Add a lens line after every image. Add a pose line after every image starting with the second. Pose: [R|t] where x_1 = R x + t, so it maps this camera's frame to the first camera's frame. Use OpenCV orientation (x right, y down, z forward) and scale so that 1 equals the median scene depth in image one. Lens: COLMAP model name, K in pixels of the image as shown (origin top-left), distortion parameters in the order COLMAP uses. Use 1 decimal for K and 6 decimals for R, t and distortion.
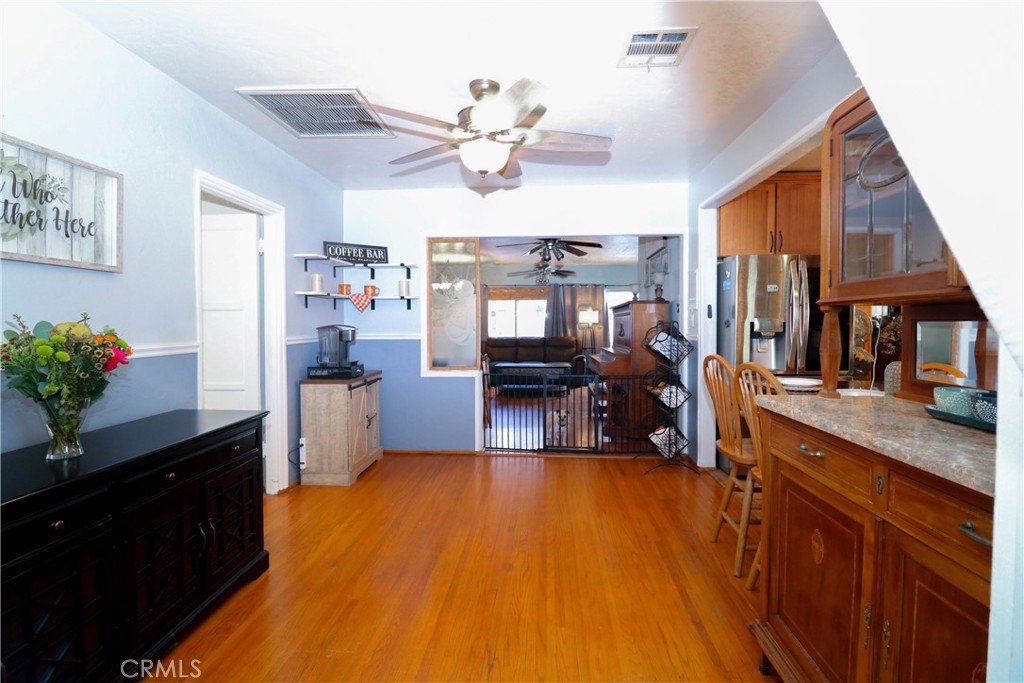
lens RADIAL K [[492.6, 0, 510.4], [0, 492.6, 329.5], [0, 0, 1]] dist [-0.001654, -0.017303]
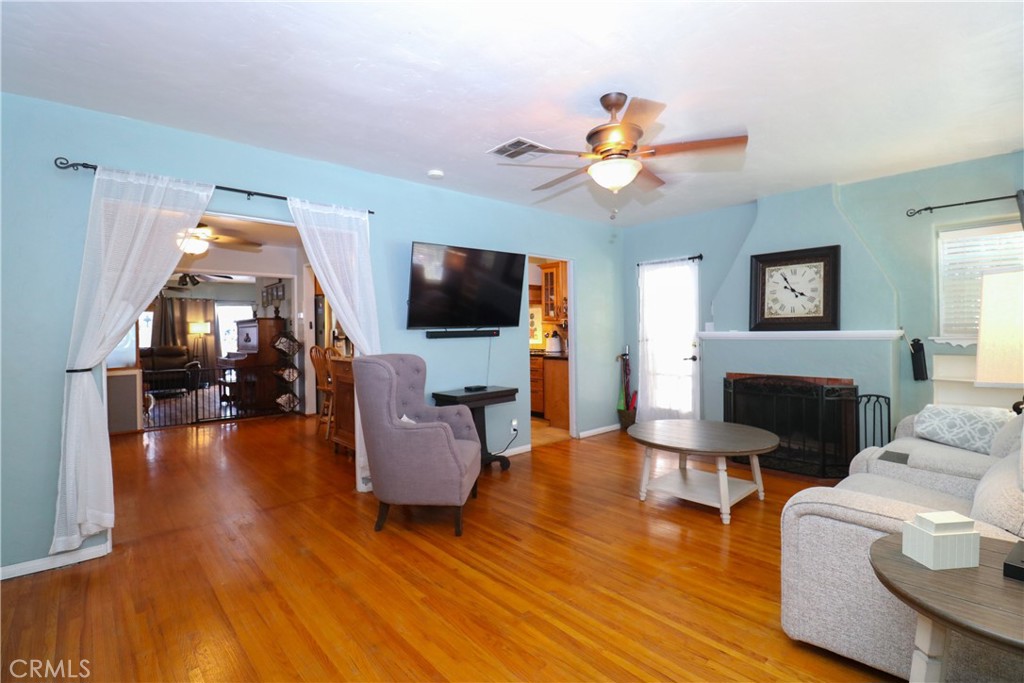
lens RADIAL K [[492.6, 0, 510.4], [0, 492.6, 329.5], [0, 0, 1]] dist [-0.001654, -0.017303]
pose [[0.710449, -0.008932, 0.703692, -0.307146], [0.021944, 0.999714, -0.009465, 0.010444], [-0.703407, 0.022166, 0.710442, -0.707539]]
